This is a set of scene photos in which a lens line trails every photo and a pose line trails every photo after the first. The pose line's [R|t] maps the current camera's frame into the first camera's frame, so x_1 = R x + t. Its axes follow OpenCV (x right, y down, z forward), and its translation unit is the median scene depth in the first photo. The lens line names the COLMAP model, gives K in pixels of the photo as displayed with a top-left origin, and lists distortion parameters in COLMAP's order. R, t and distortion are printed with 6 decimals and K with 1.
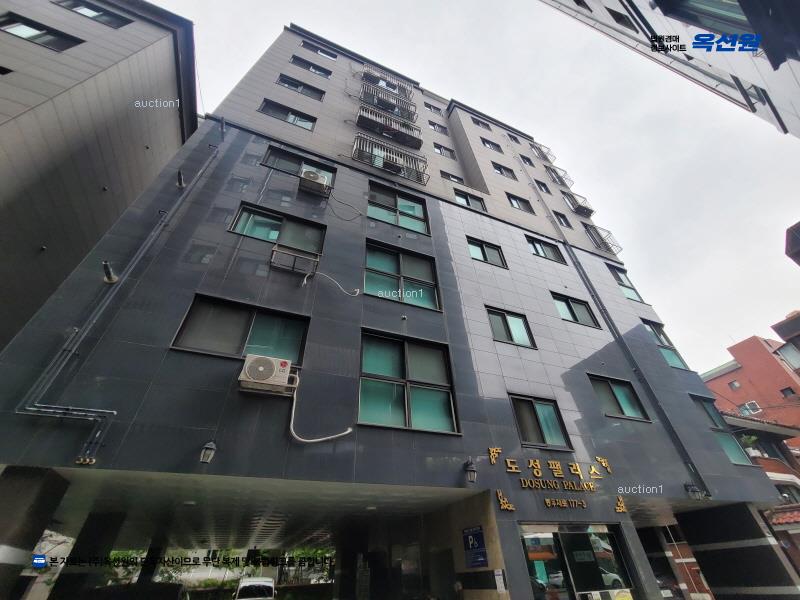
lens RADIAL K [[329.9, 0, 399.1], [0, 329.9, 305.3], [0, 0, 1]] dist [-0.002525, 0.000071]
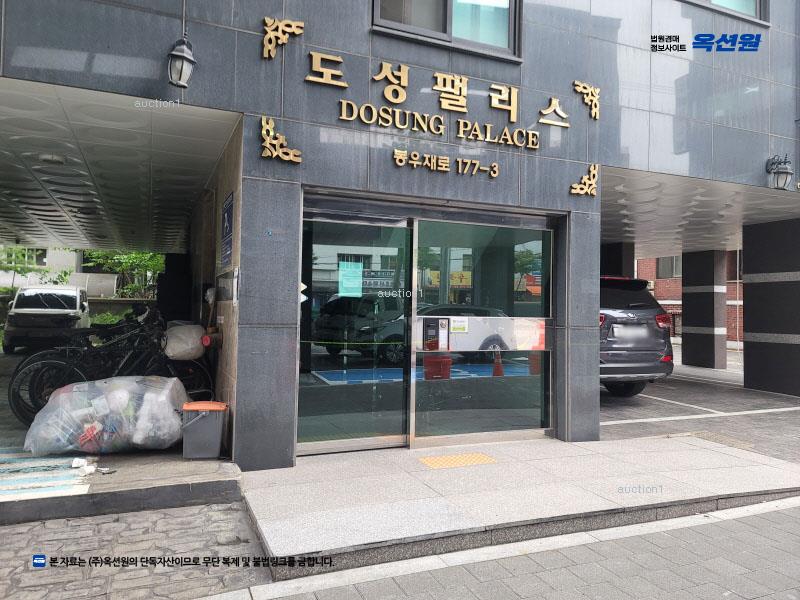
lens RADIAL K [[592.3, 0, 402.8], [0, 592.3, 295.8], [0, 0, 1]] dist [0.037653, -0.003974]
pose [[0.998345, 0.054437, 0.018541, 0.431301], [-0.054207, 0.783142, 0.619476, 0.245690], [0.019202, -0.619455, 0.784797, 0.261644]]
